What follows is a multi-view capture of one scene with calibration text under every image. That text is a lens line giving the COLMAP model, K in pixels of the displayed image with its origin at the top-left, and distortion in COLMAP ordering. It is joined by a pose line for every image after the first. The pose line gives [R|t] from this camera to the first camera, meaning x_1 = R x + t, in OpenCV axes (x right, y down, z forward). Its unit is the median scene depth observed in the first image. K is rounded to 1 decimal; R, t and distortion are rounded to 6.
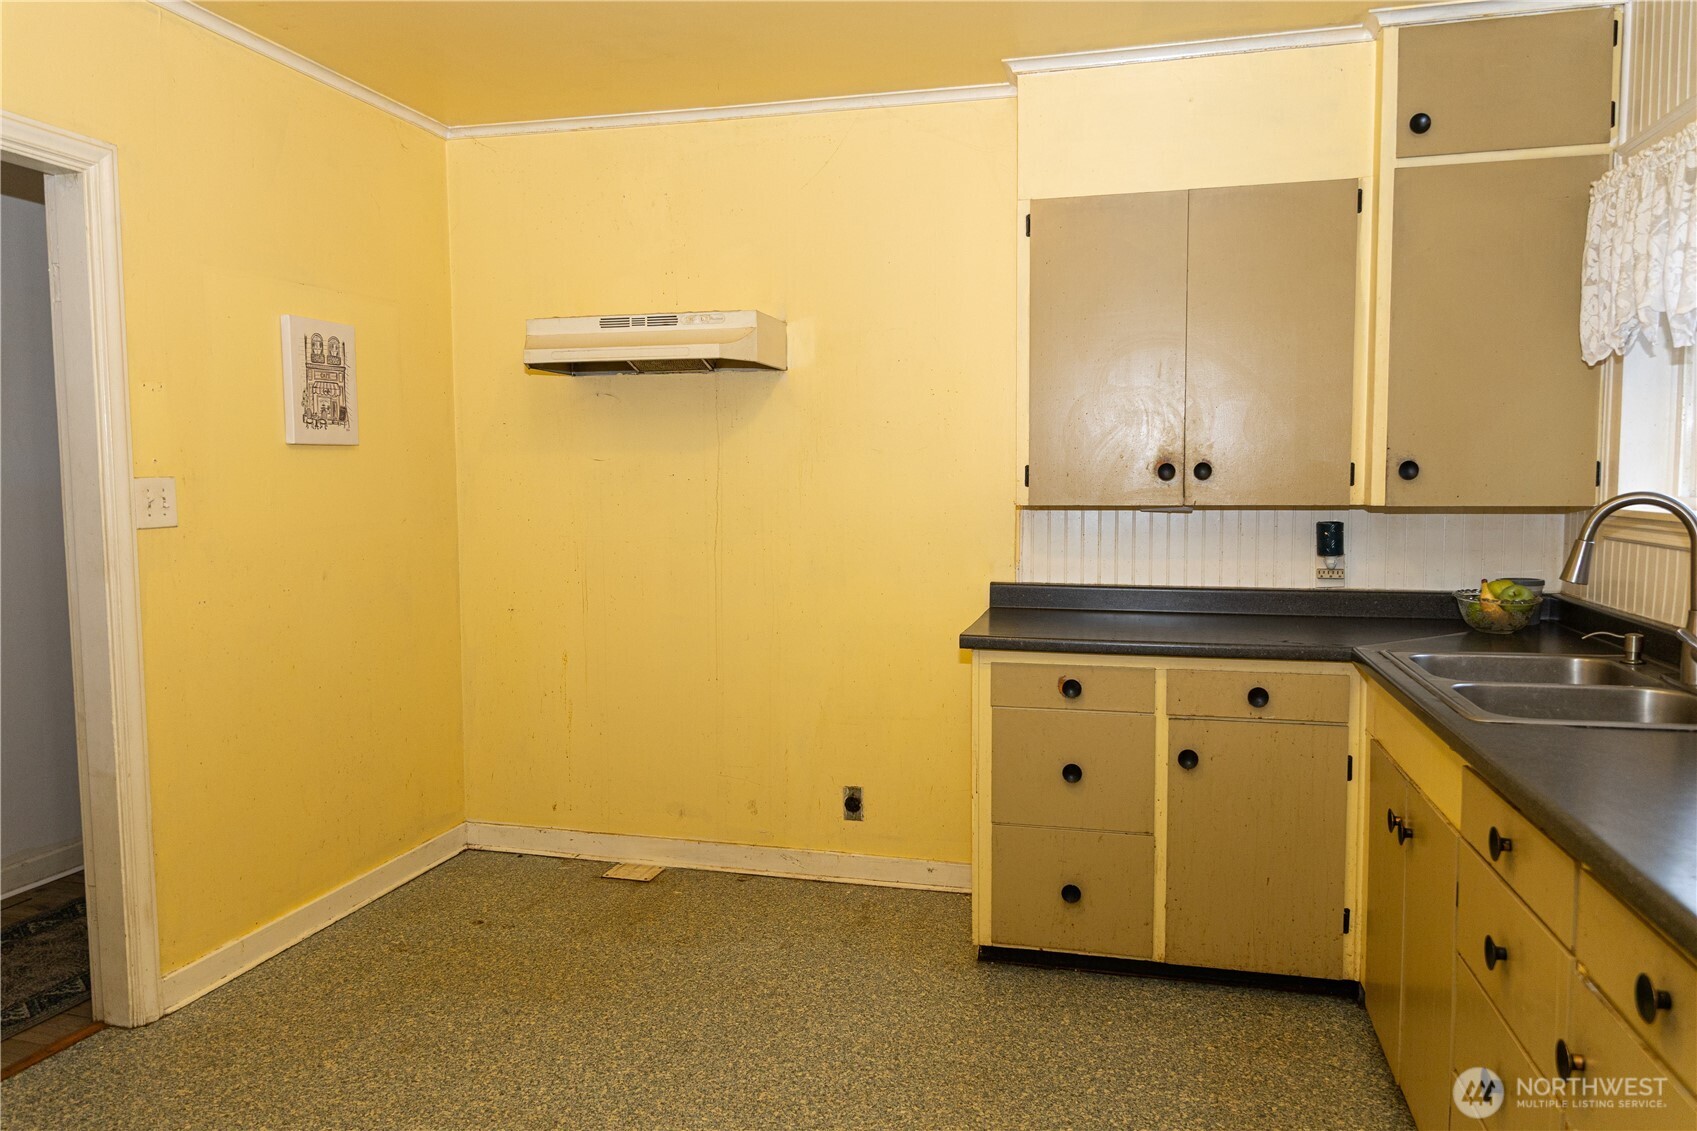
lens RADIAL K [[1156.9, 0, 848.5], [0, 1156.9, 565.5], [0, 0, 1]] dist [-0.001200, -0.004626]
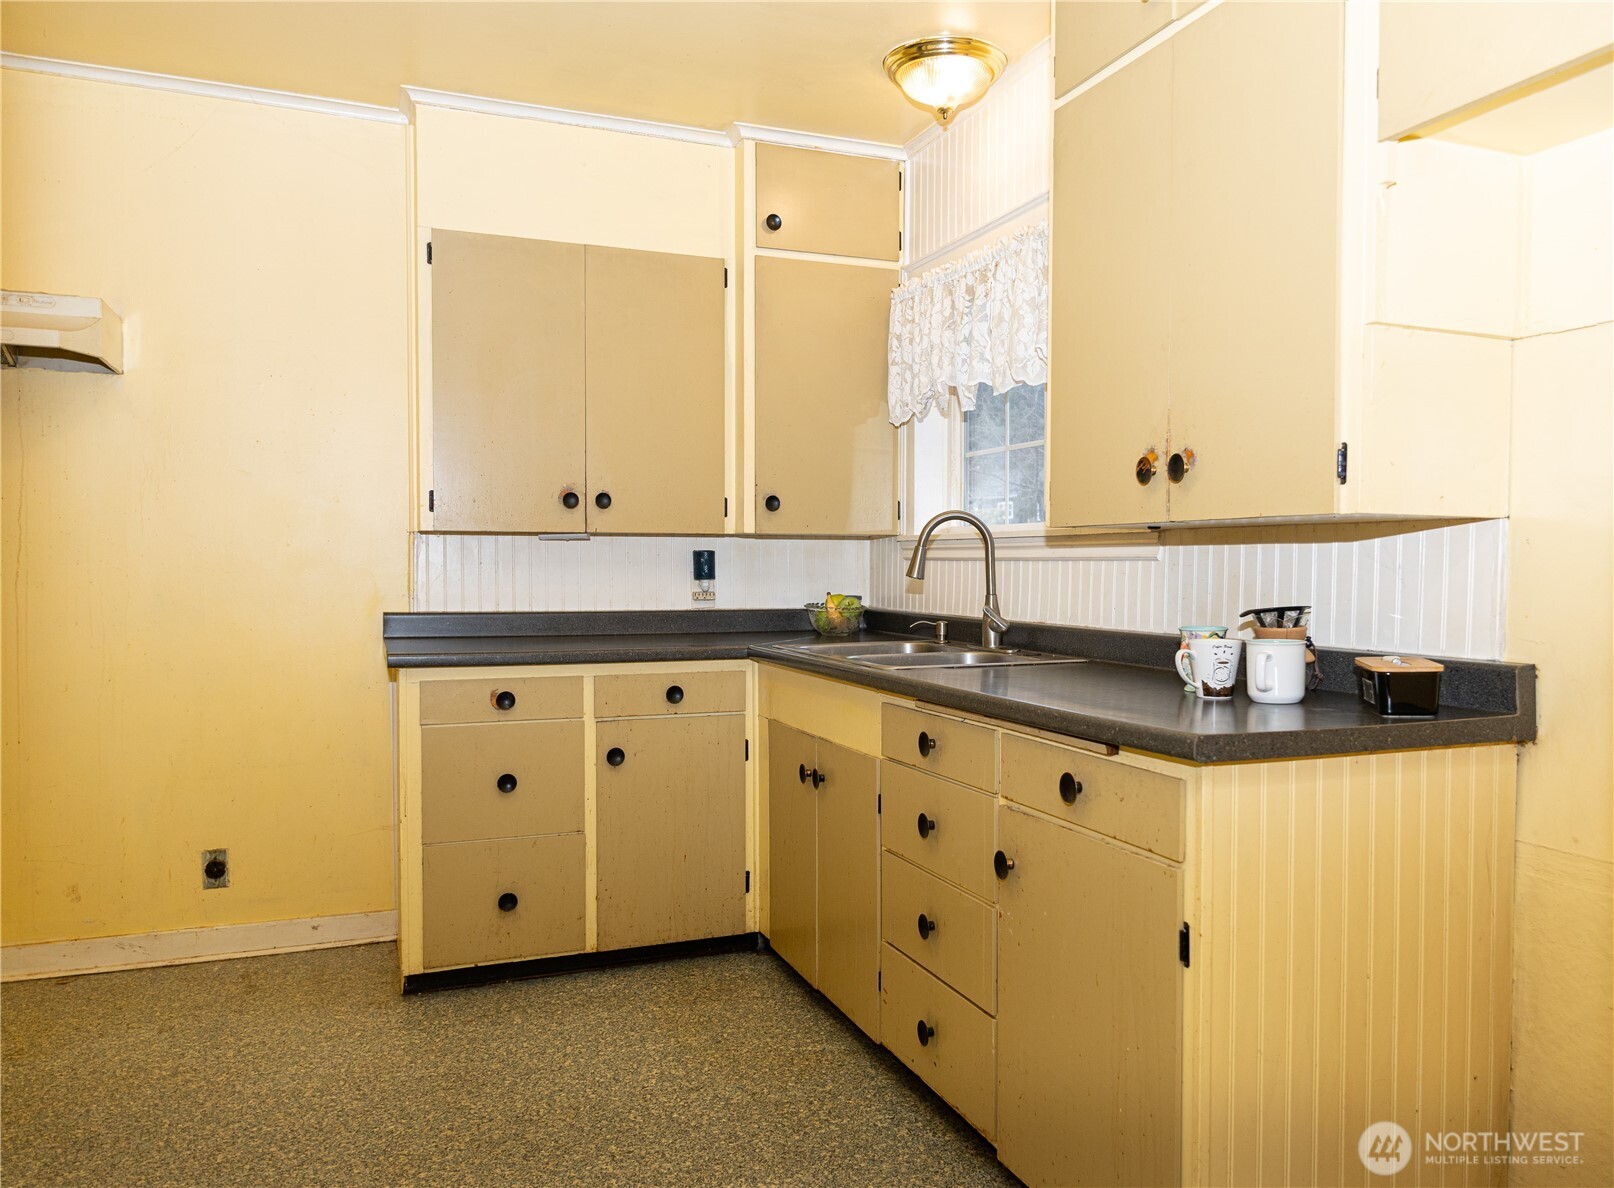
lens RADIAL K [[1191.3, 0, 874.6], [0, 1191.3, 595.9], [0, 0, 1]] dist [-0.001188, -0.002994]
pose [[0.794377, -0.007414, 0.607380, -0.188943], [0.037704, 0.998599, -0.037122, 0.064487], [-0.606254, 0.052389, 0.793544, -0.049429]]
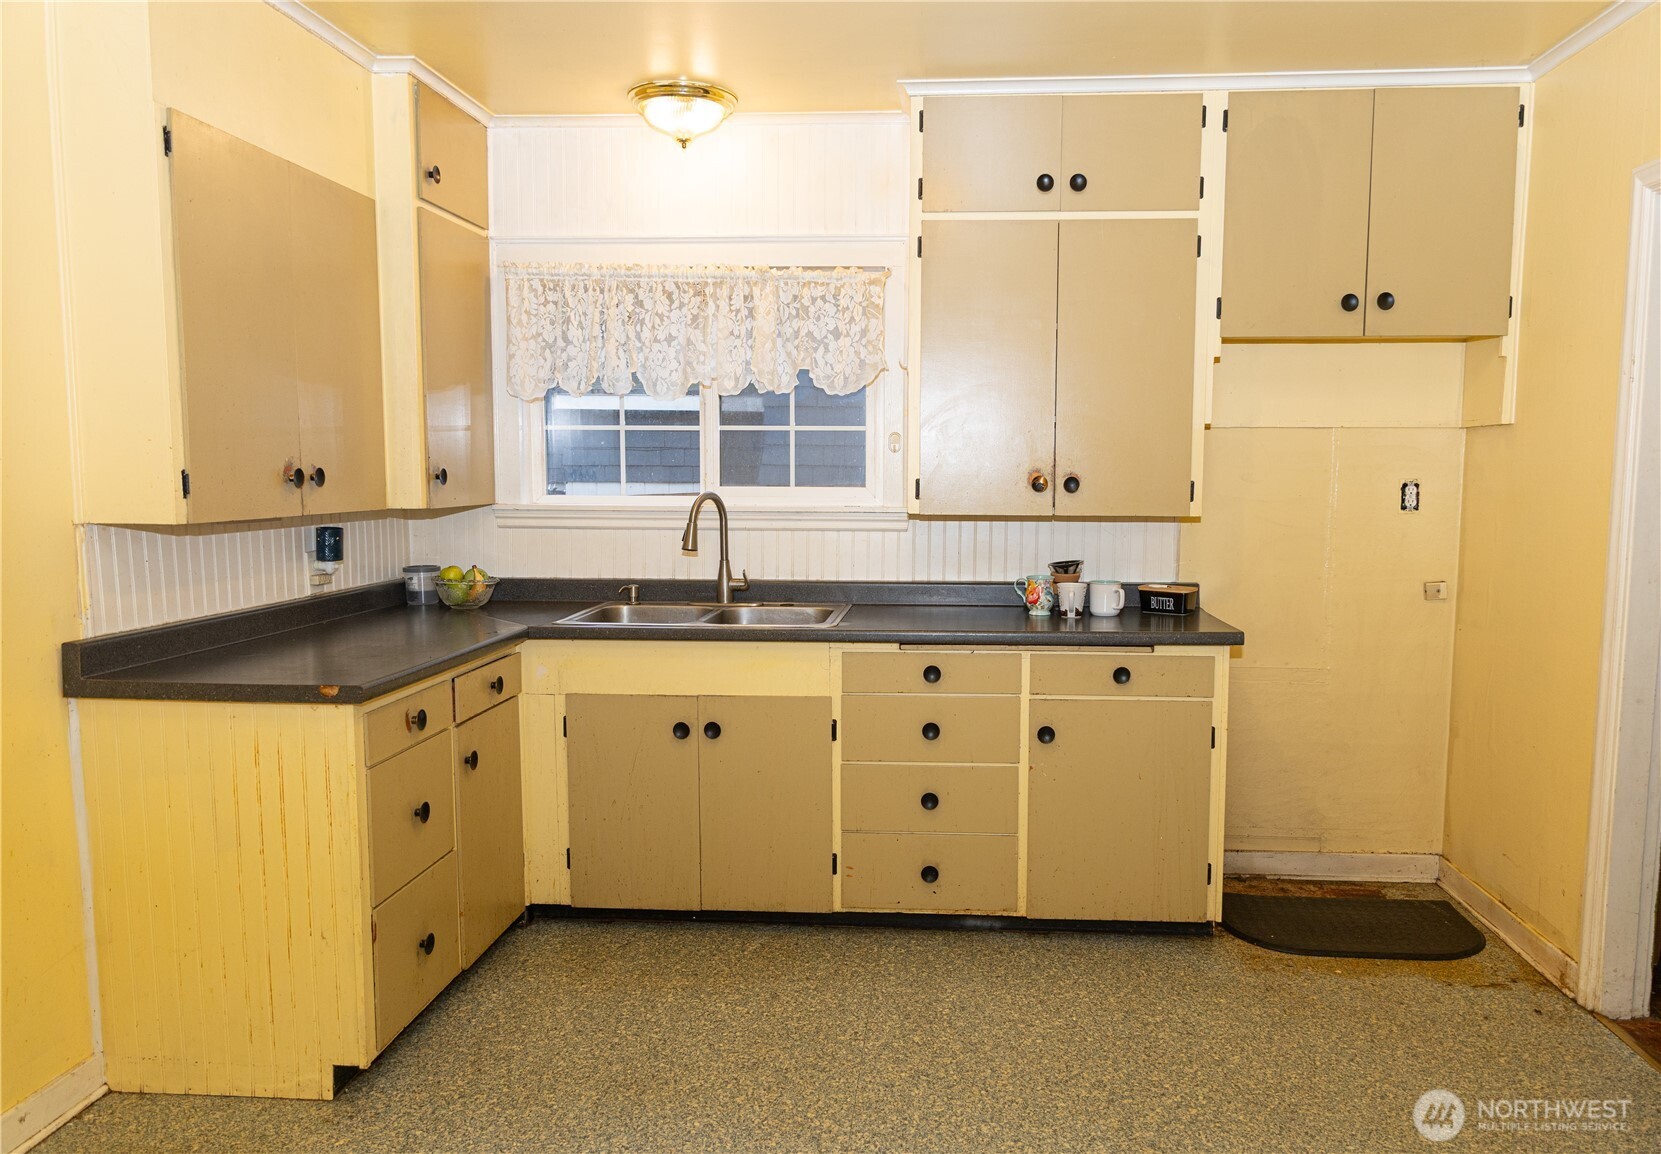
lens RADIAL K [[1210.8, 0, 835.5], [0, 1210.8, 588.6], [0, 0, 1]] dist [-0.002441, -0.004631]
pose [[-0.164906, -0.093403, 0.981877, -0.771055], [0.073952, 0.991533, 0.106742, -0.071233], [-0.983533, 0.090214, -0.156602, 0.812746]]
